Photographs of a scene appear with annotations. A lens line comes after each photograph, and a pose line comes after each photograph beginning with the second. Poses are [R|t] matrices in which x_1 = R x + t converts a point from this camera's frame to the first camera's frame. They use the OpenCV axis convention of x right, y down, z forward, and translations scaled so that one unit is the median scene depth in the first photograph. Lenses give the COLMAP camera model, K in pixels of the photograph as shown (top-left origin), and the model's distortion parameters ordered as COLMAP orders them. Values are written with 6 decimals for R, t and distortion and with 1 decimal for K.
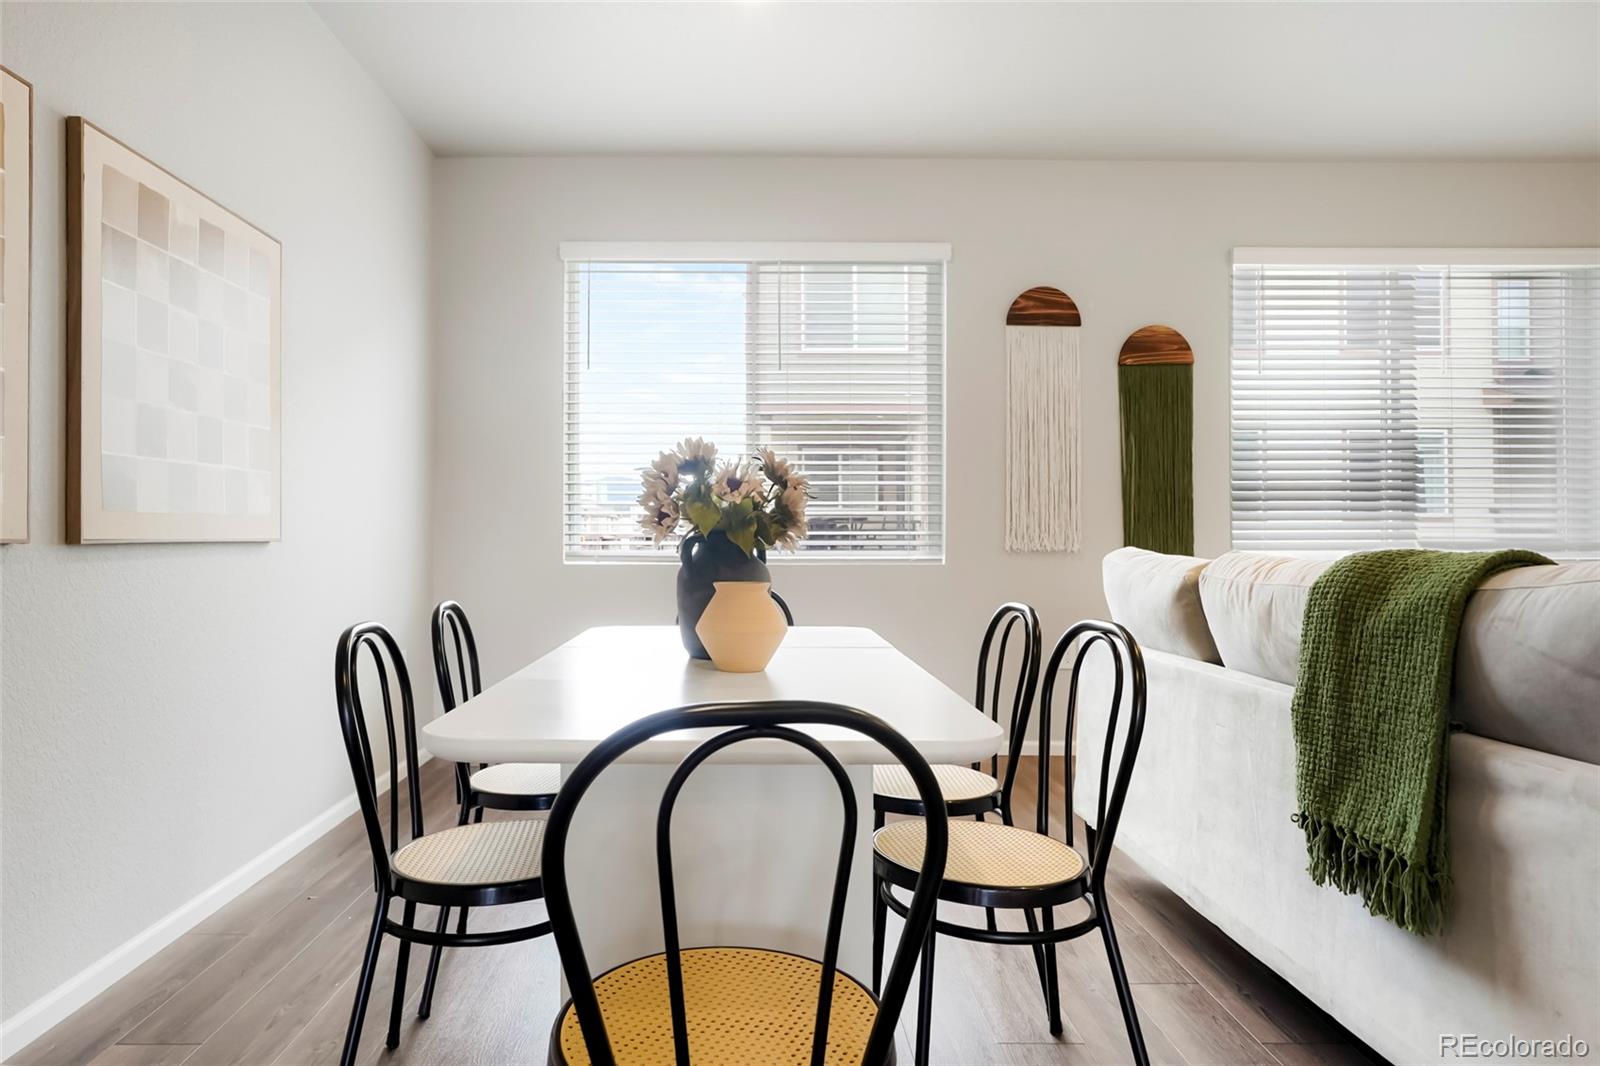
lens RADIAL K [[959.0, 0, 800.0], [0, 959.0, 533.0], [0, 0, 1]] dist [0.000723, 0.000084]
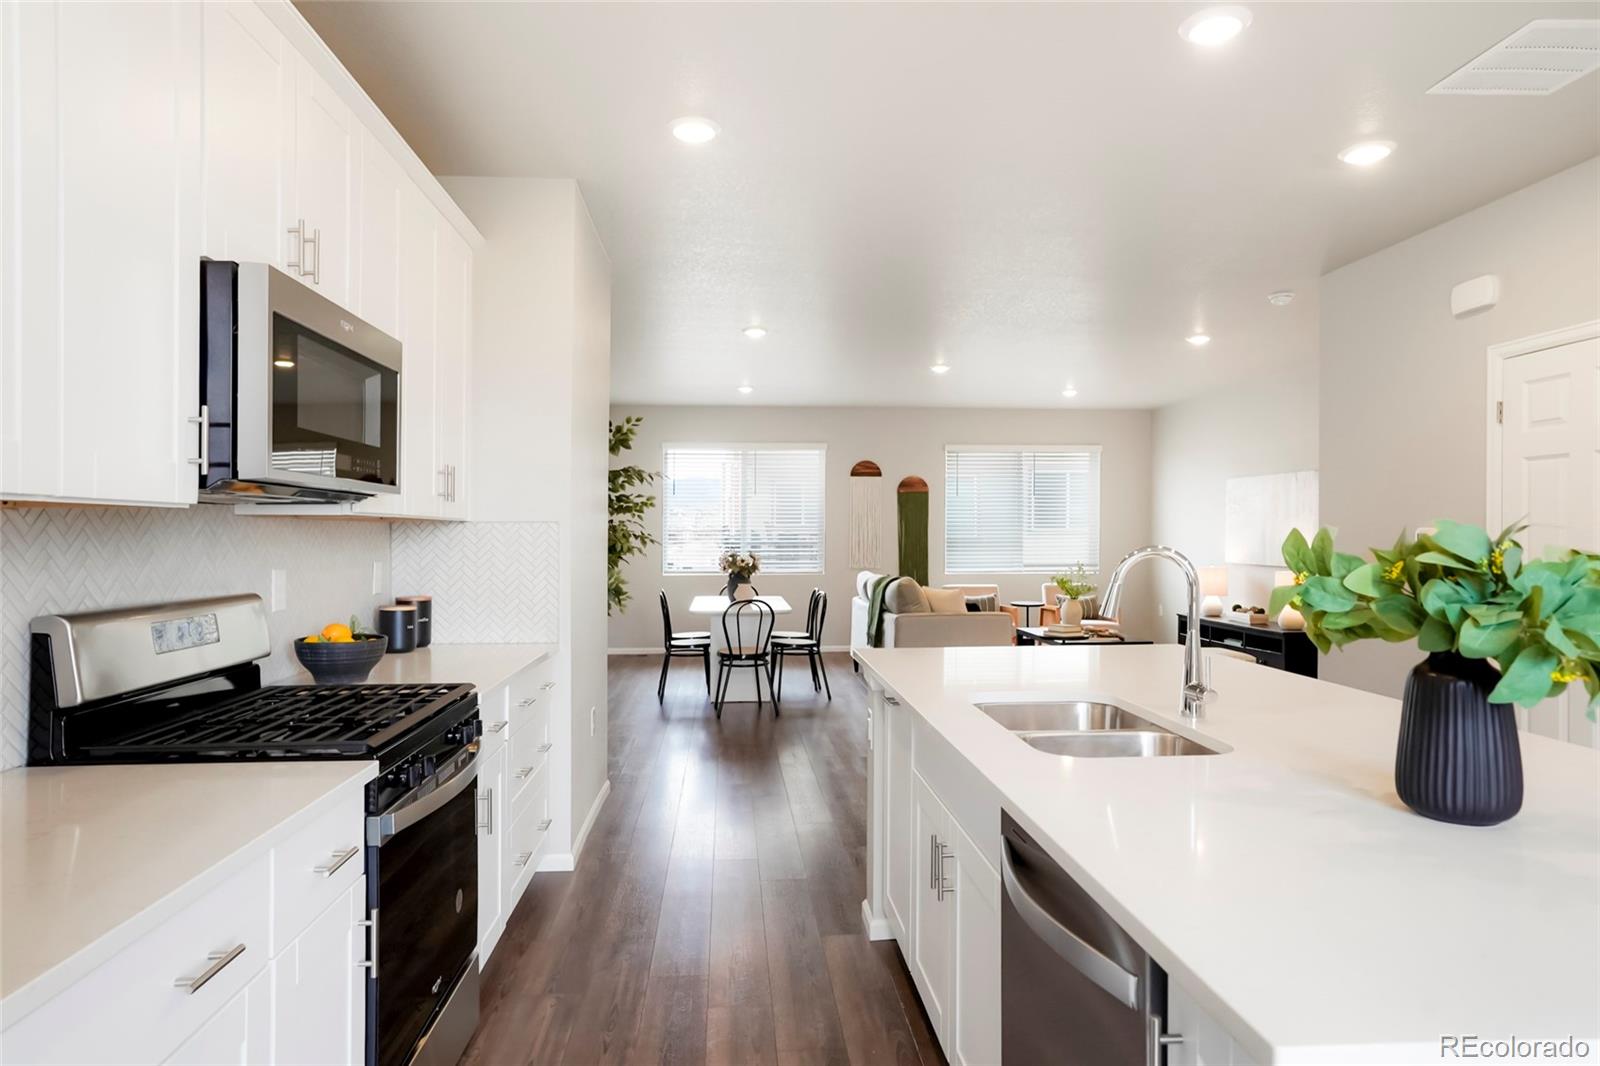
lens RADIAL K [[943.3, 0, 800.0], [0, 943.3, 533.0], [0, 0, 1]] dist [-0.000135, -0.000009]
pose [[0.999788, 0.000257, 0.020598, 0.073398], [-0.000161, 0.999989, -0.004681, -0.112843], [-0.020599, 0.004677, 0.999777, -2.349995]]
